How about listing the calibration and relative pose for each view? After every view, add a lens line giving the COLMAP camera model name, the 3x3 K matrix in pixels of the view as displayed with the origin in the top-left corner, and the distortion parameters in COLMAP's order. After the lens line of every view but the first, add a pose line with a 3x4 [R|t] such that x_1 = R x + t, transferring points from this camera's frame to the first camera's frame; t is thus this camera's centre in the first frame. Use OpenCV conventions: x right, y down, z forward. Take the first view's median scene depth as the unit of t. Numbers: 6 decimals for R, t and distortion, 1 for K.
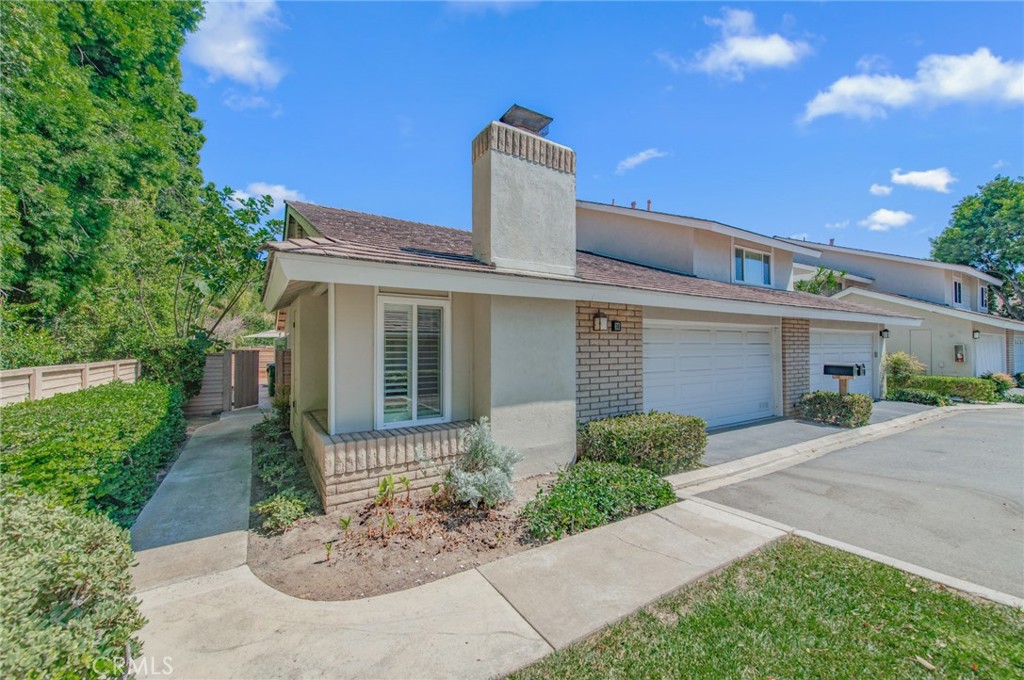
lens RADIAL K [[404.1, 0, 512.7], [0, 404.1, 337.0], [0, 0, 1]] dist [0.016848, -0.005184]
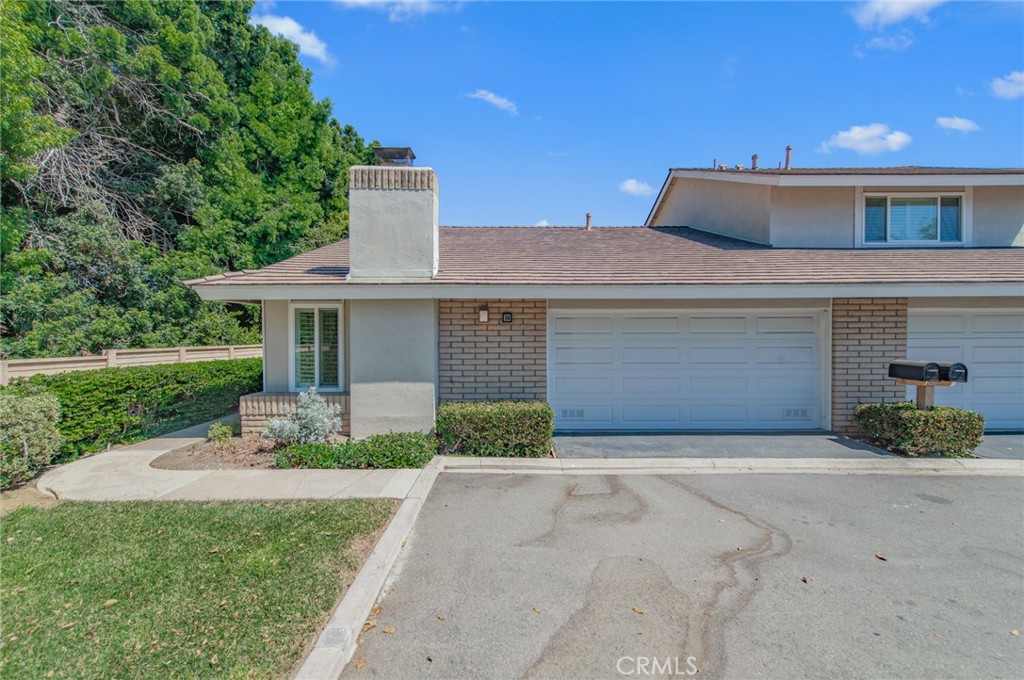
lens RADIAL K [[409.4, 0, 509.9], [0, 409.4, 335.5], [0, 0, 1]] dist [0.016645, -0.000133]
pose [[0.846770, 0.000121, -0.531959, 1.007530], [0.014952, 0.999599, 0.024028, -0.007365], [0.531748, -0.028300, 0.846429, 0.113965]]
